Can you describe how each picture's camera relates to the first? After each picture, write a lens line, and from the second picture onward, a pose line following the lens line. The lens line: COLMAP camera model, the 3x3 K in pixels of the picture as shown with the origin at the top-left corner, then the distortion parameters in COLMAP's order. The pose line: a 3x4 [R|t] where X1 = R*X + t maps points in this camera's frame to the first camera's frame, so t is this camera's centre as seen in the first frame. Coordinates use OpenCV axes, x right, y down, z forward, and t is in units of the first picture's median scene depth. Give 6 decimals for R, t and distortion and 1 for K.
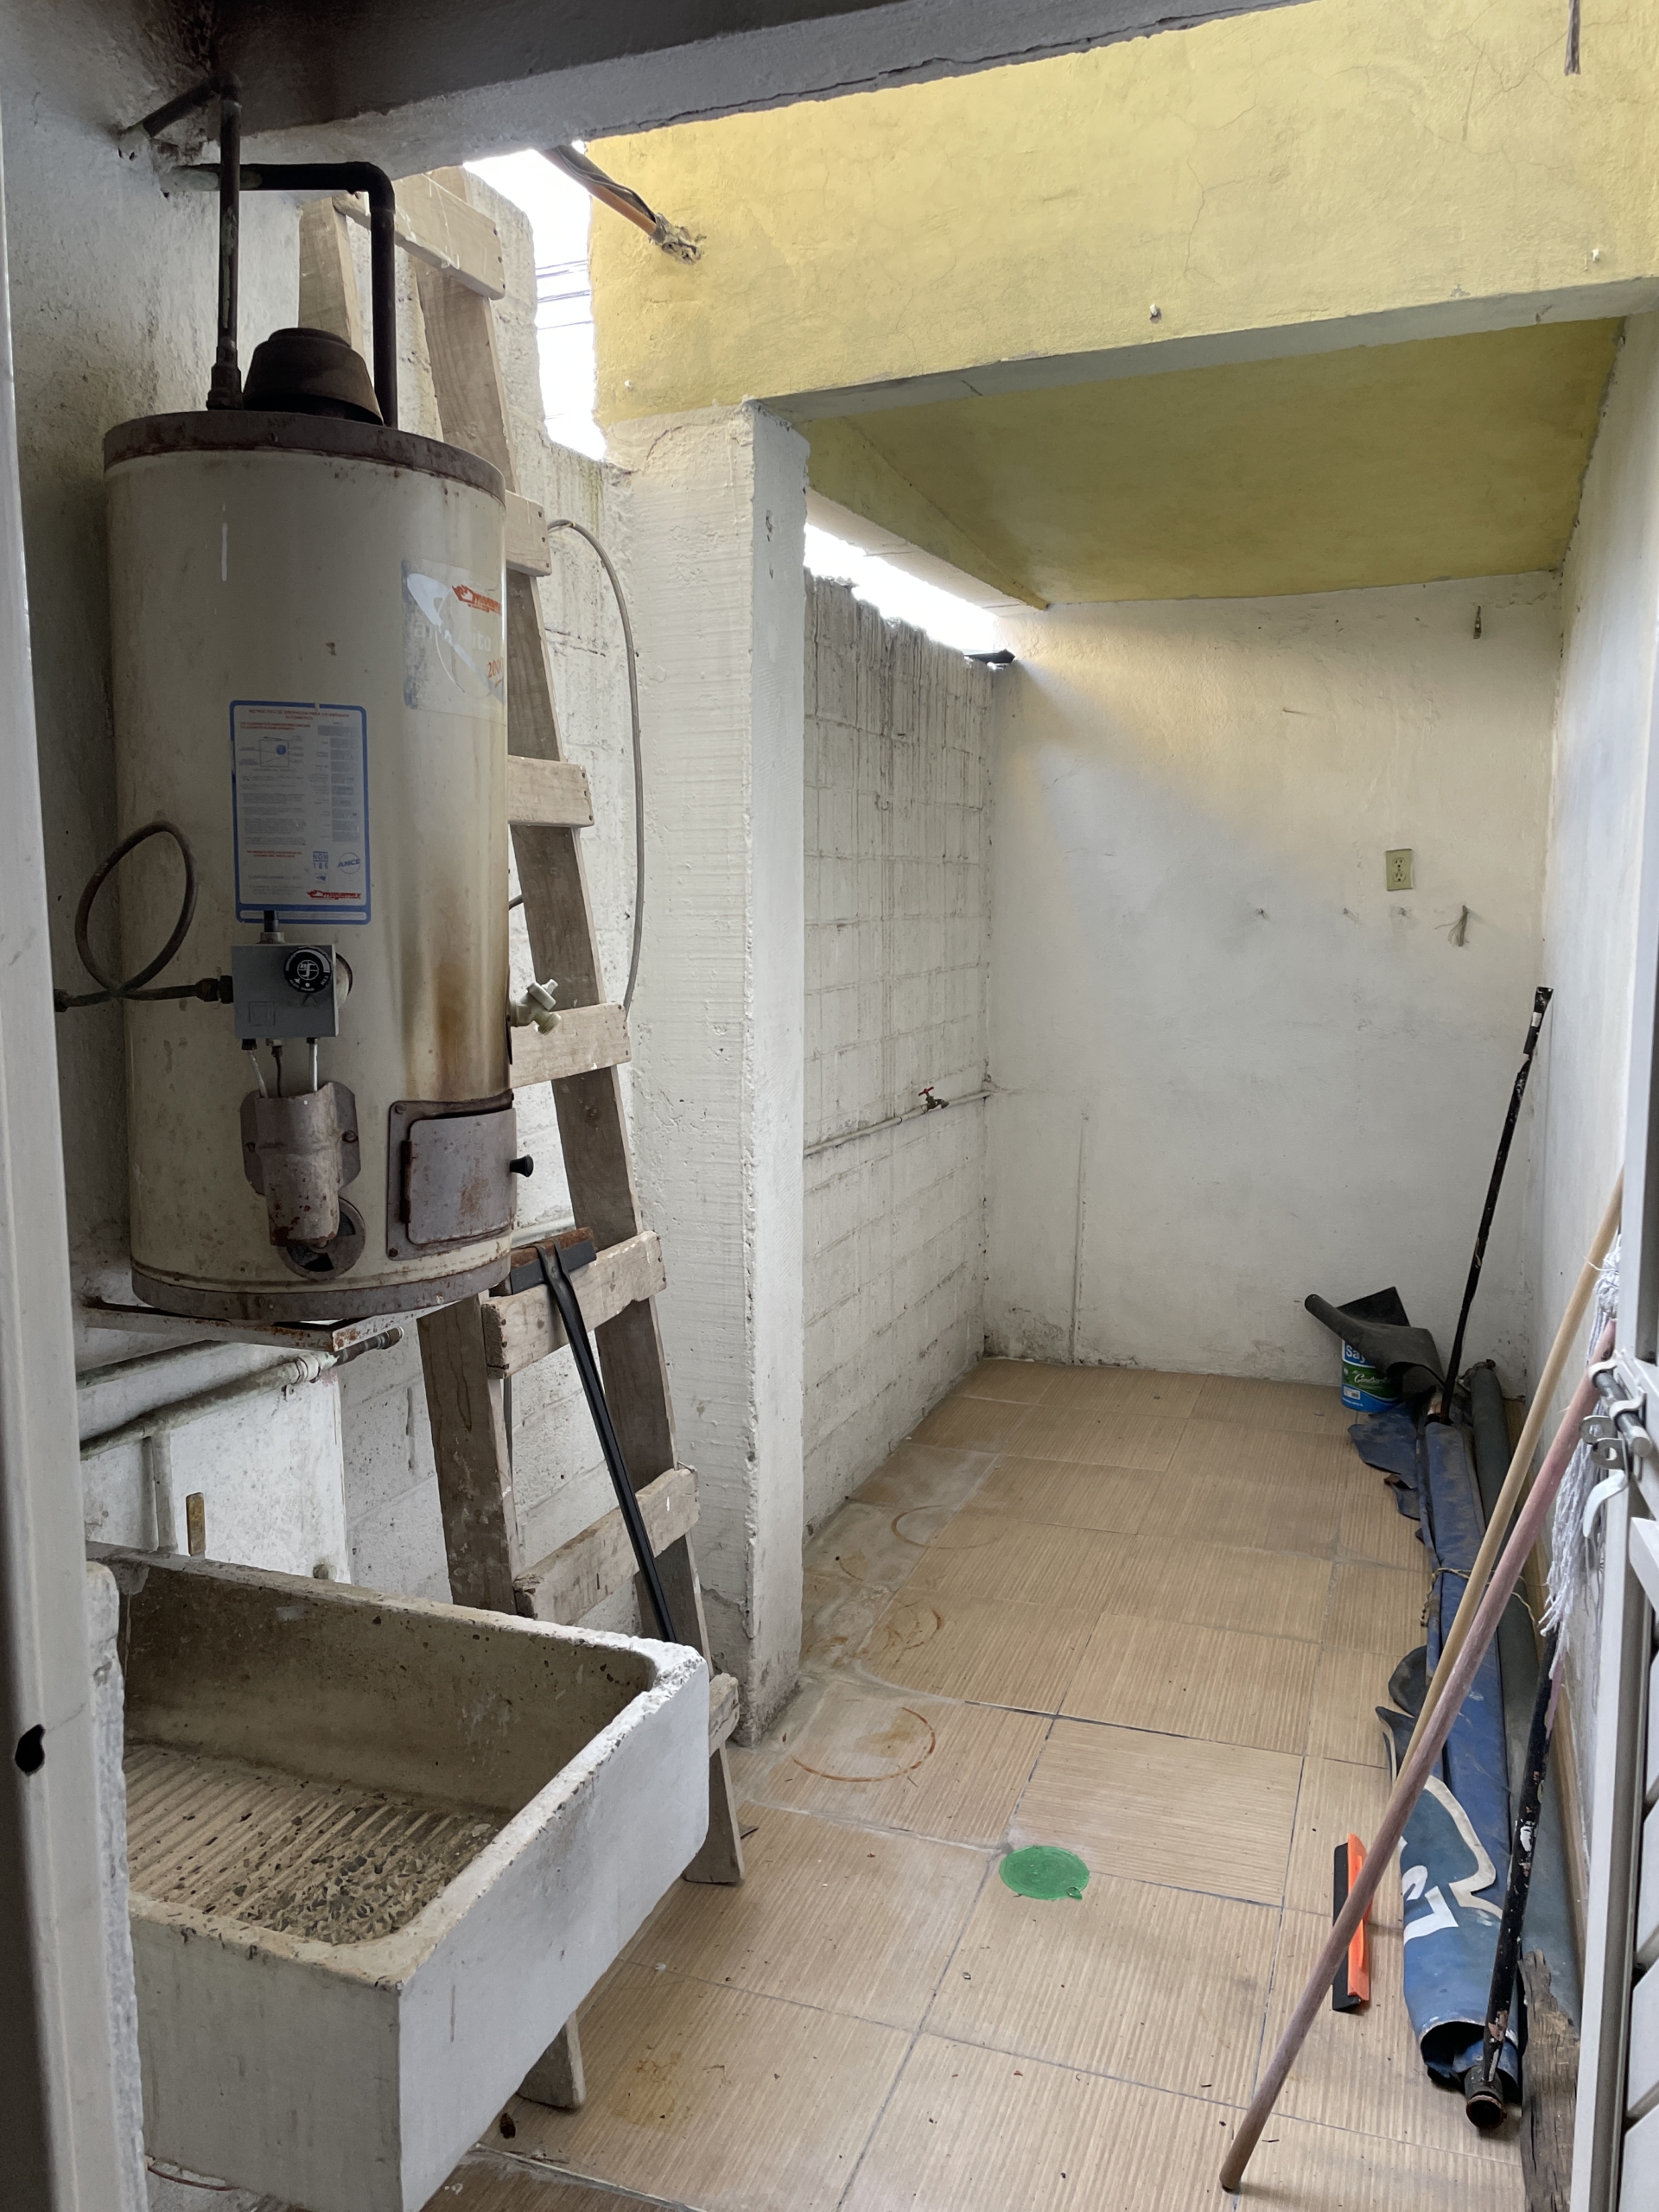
lens RADIAL K [[1662.9, 0, 825.1], [0, 1662.9, 1104.4], [0, 0, 1]] dist [0.087340, -0.090358]
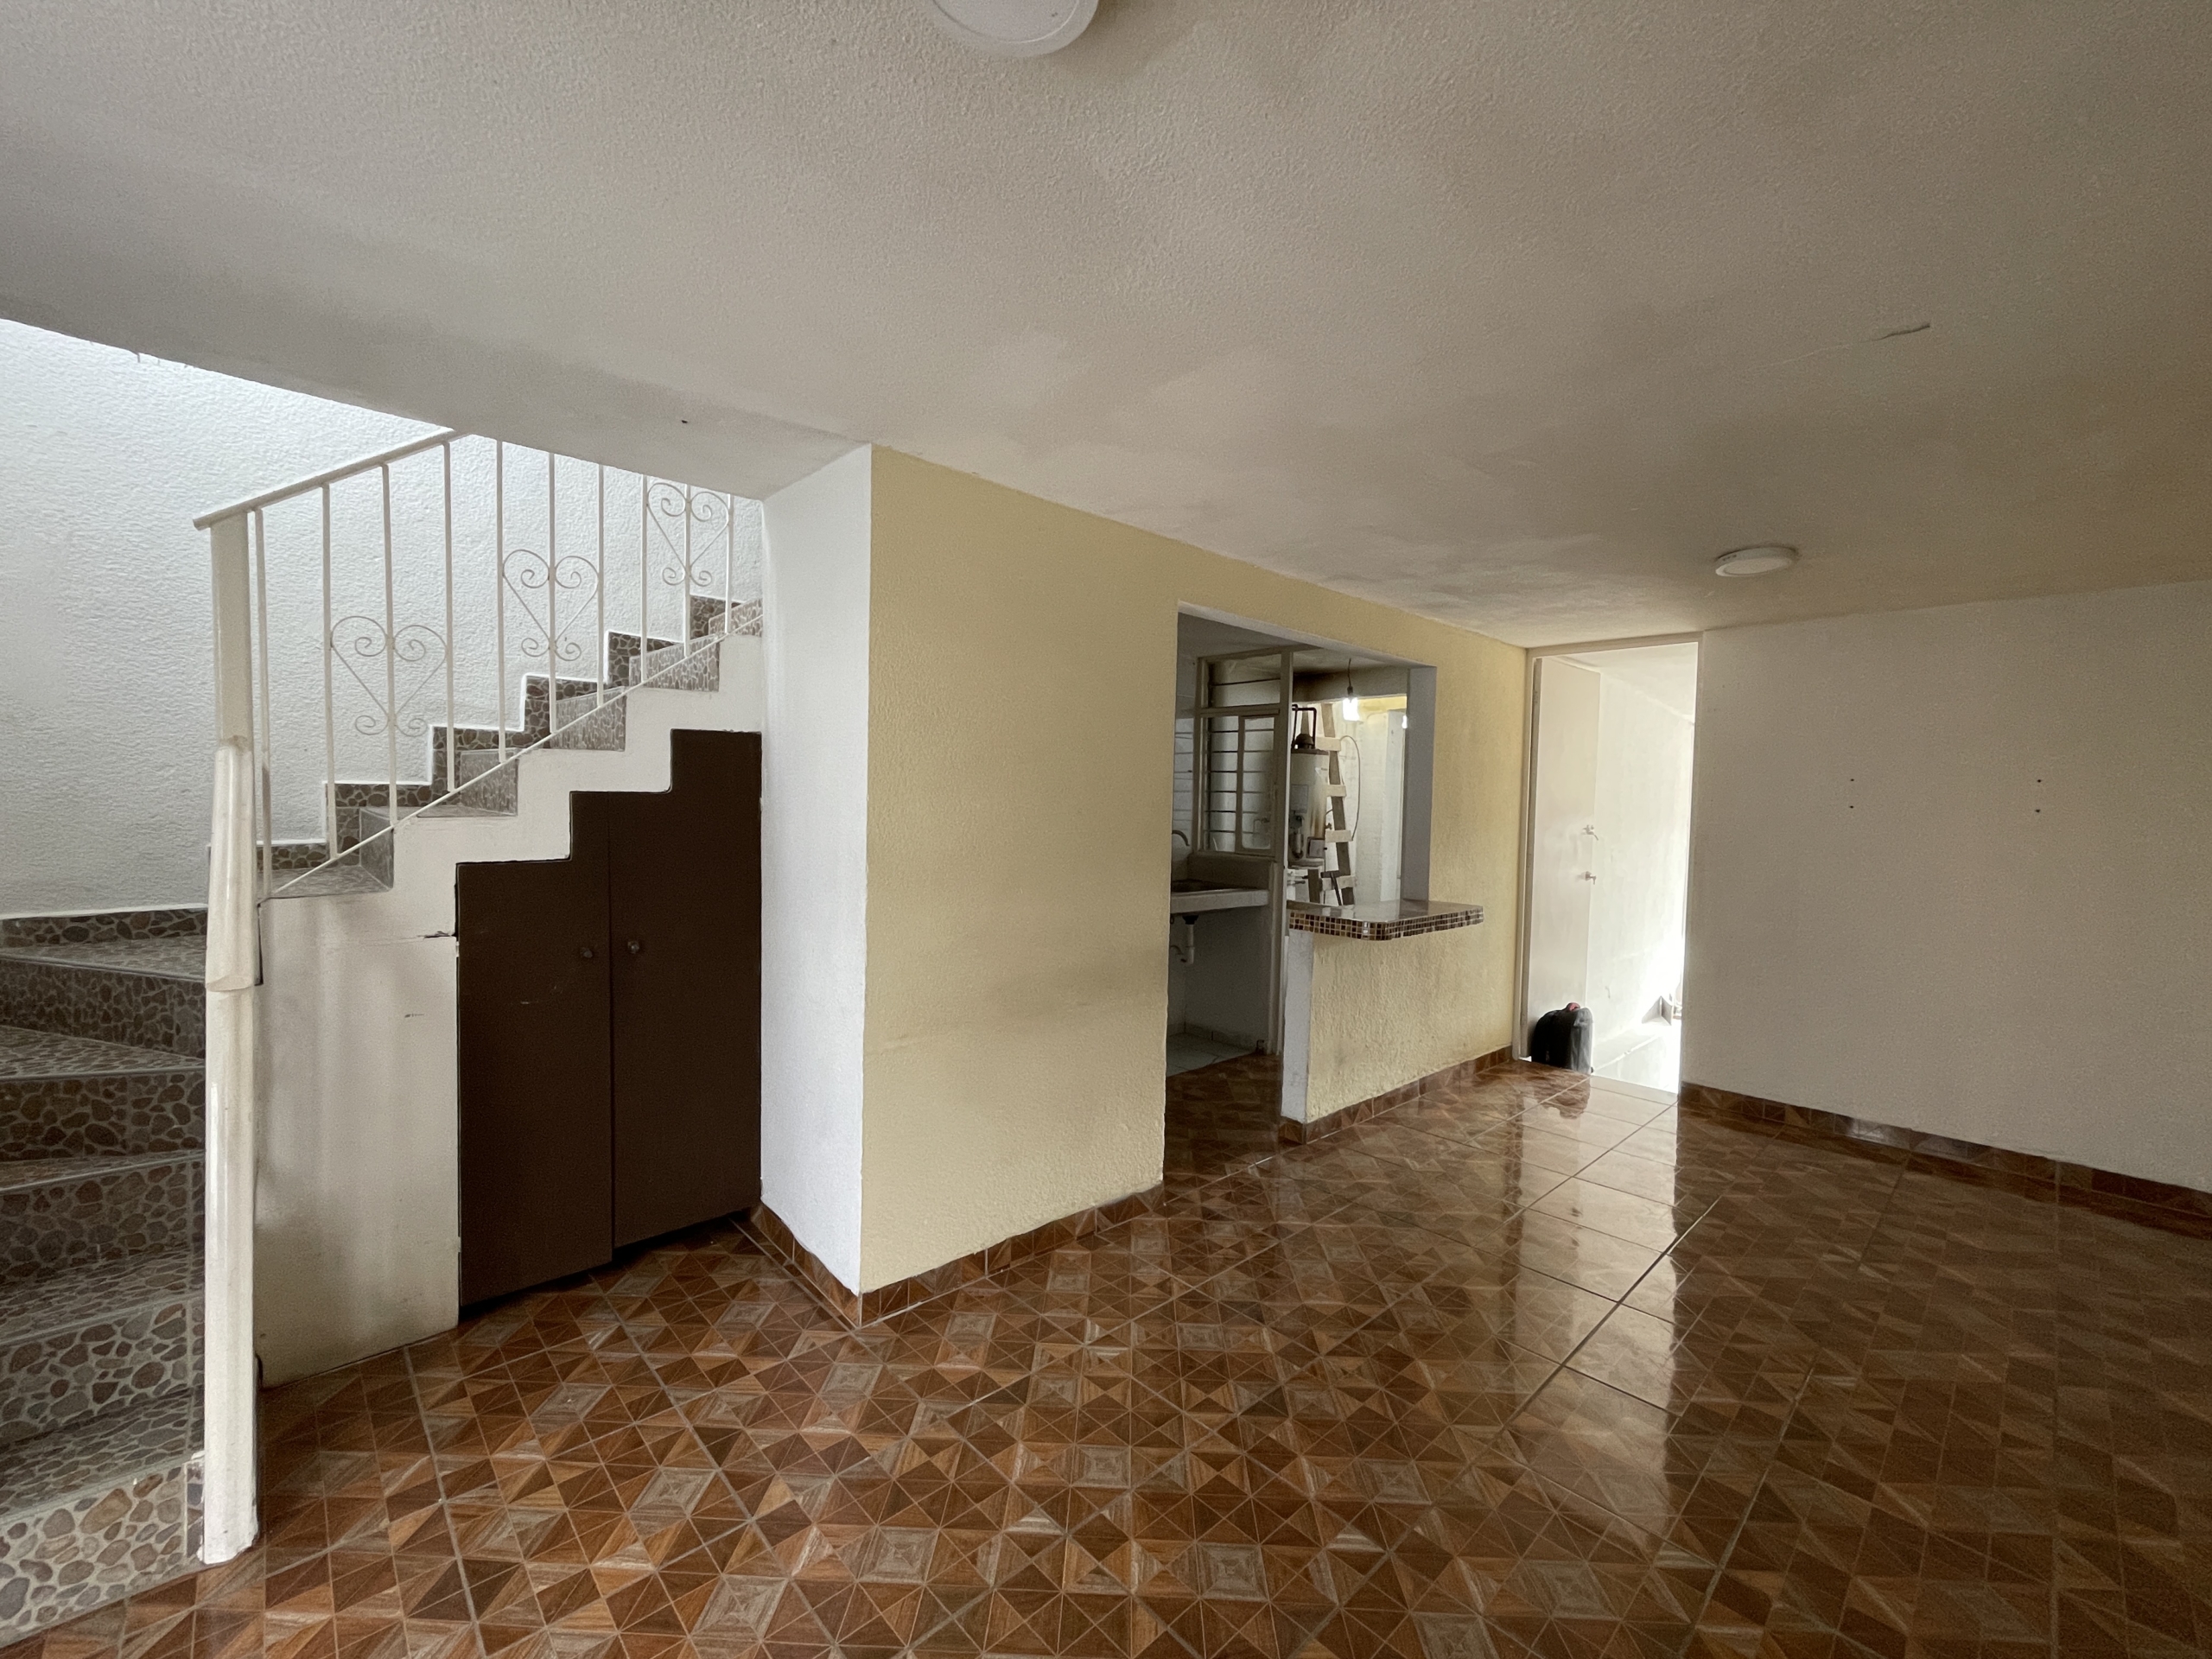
lens RADIAL K [[893.6, 0, 1100.7], [0, 893.6, 828.6], [0, 0, 1]] dist [-0.003225, -0.000053]
pose [[0.893515, 0.033933, -0.447750, 0.409998], [-0.083826, 0.992216, -0.092085, 0.243186], [0.441140, 0.119813, 0.889404, -1.742233]]
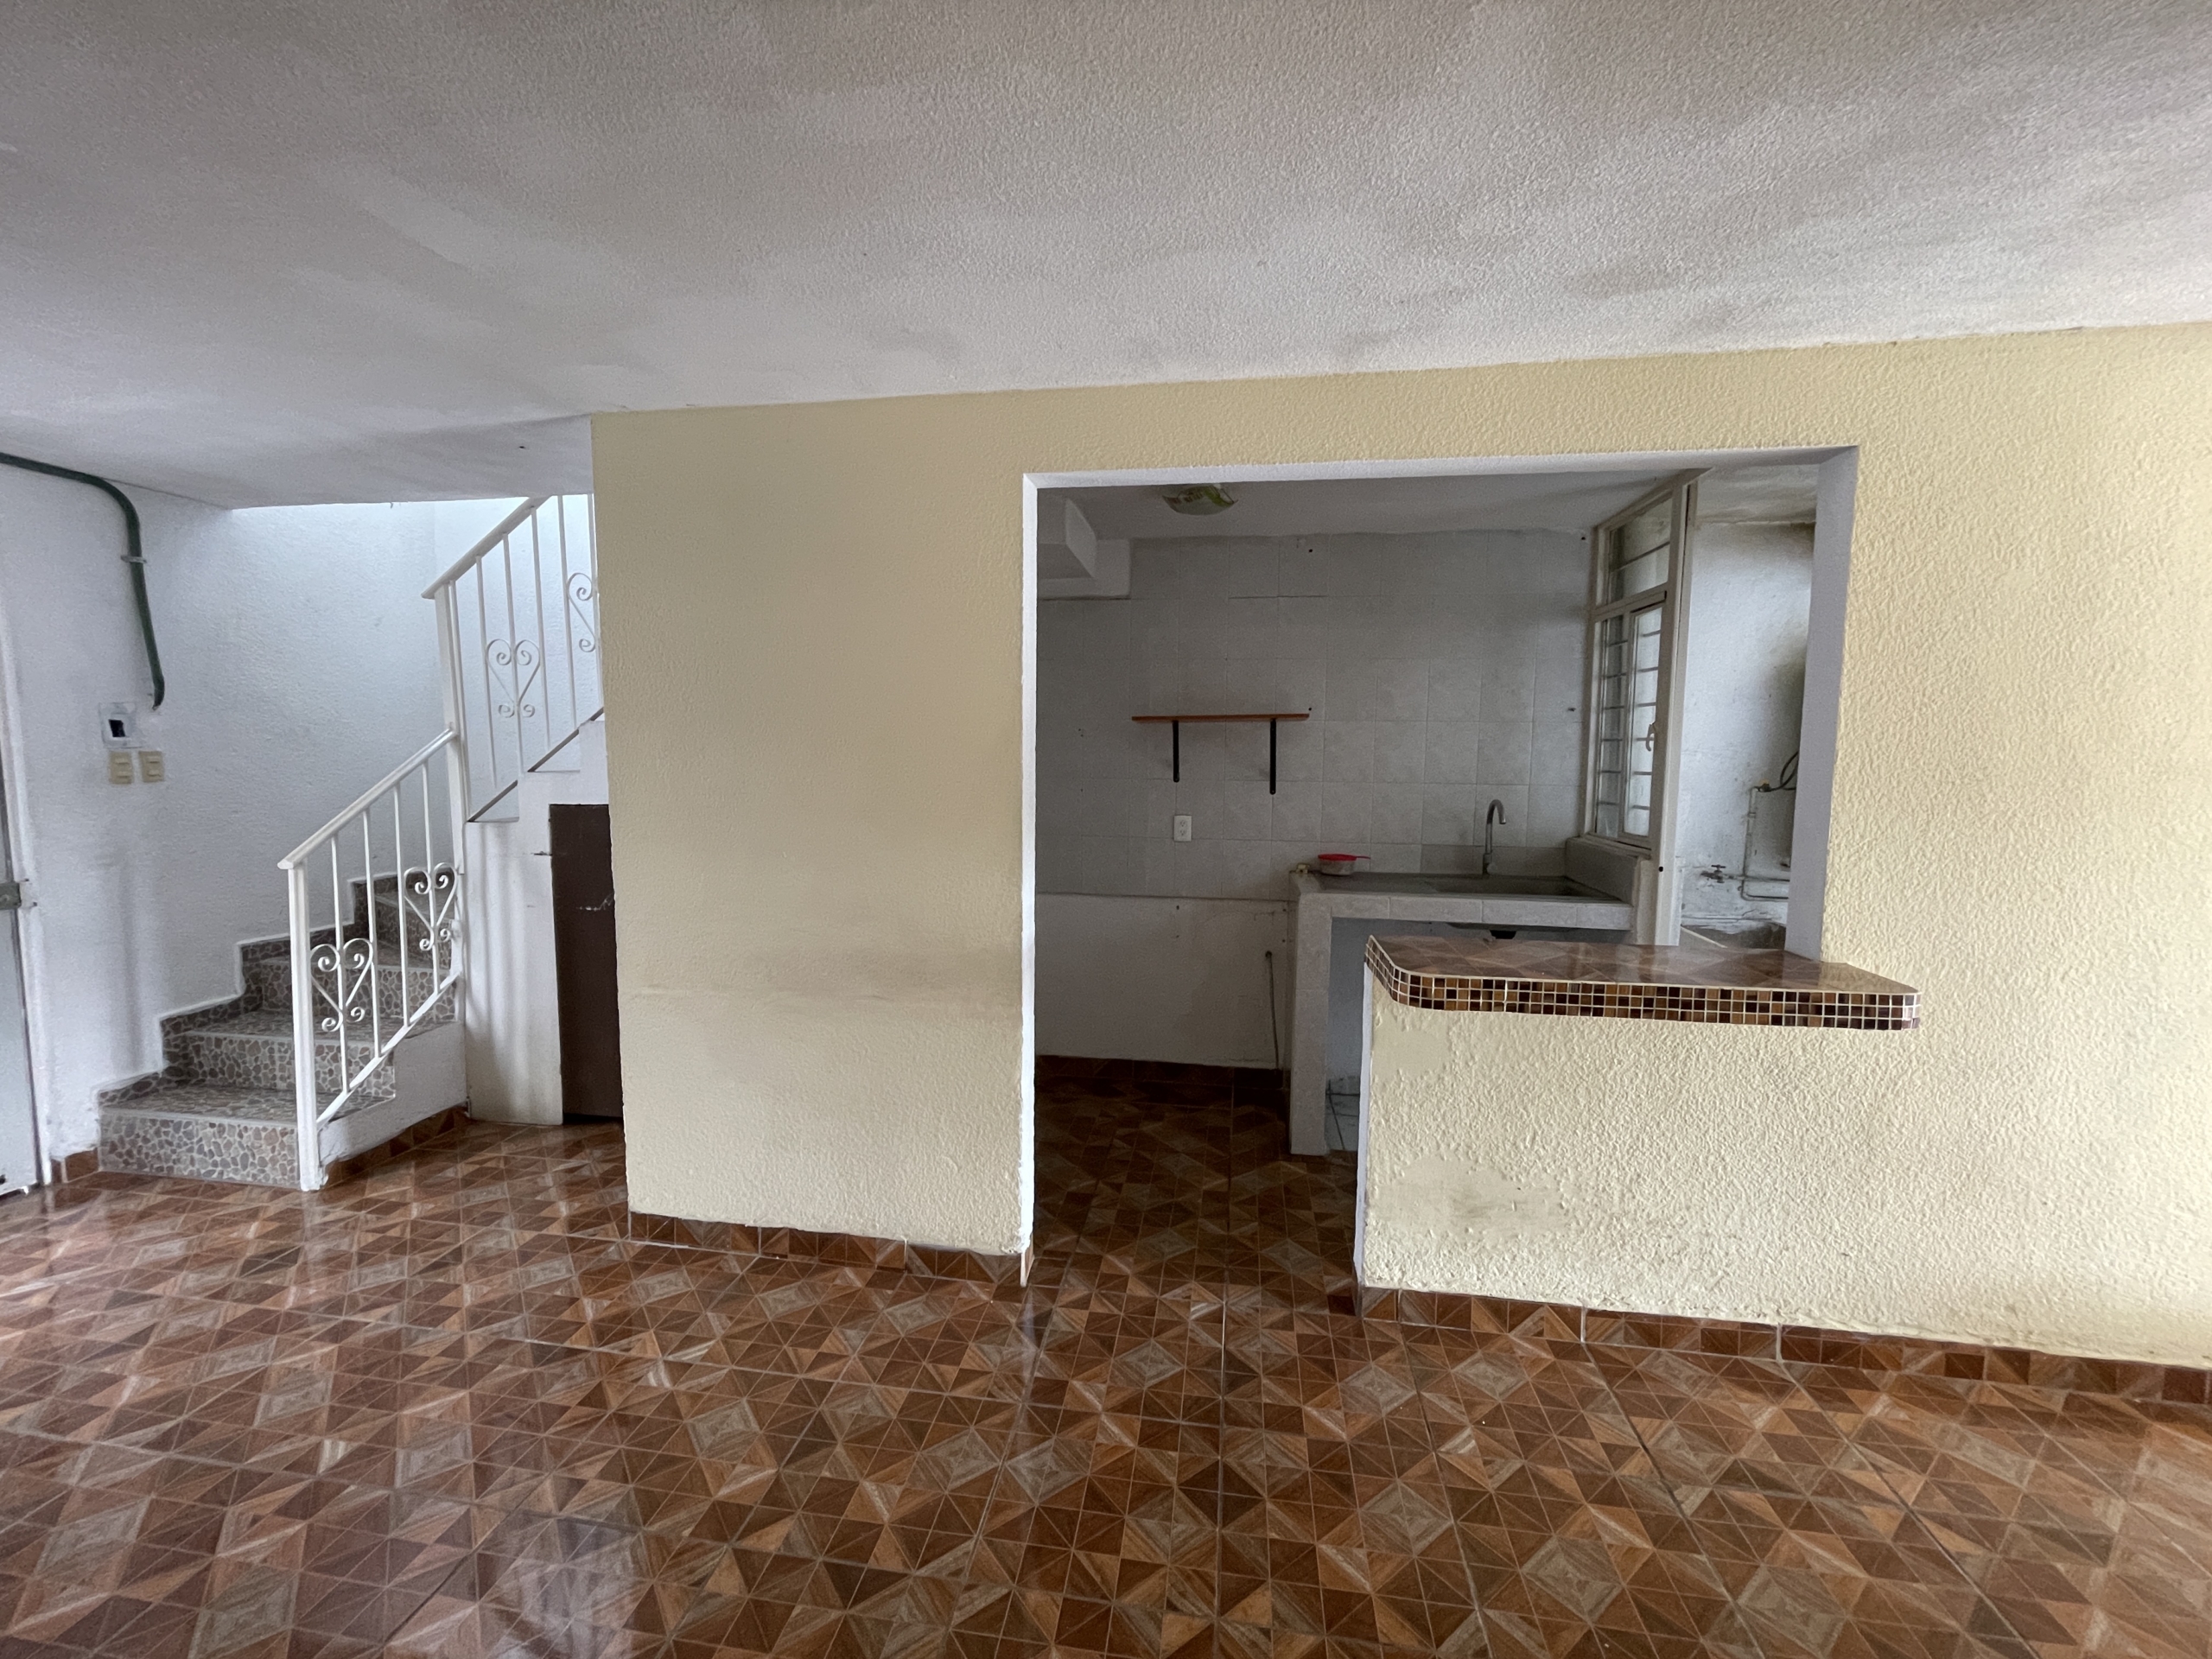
lens RADIAL K [[893.6, 0, 1100.8], [0, 893.6, 827.5], [0, 0, 1]] dist [-0.003225, -0.000053]
pose [[0.203600, 0.080392, -0.975748, 0.857137], [-0.142028, 0.988506, 0.051808, 0.099157], [0.968698, 0.128035, 0.212677, -0.698738]]
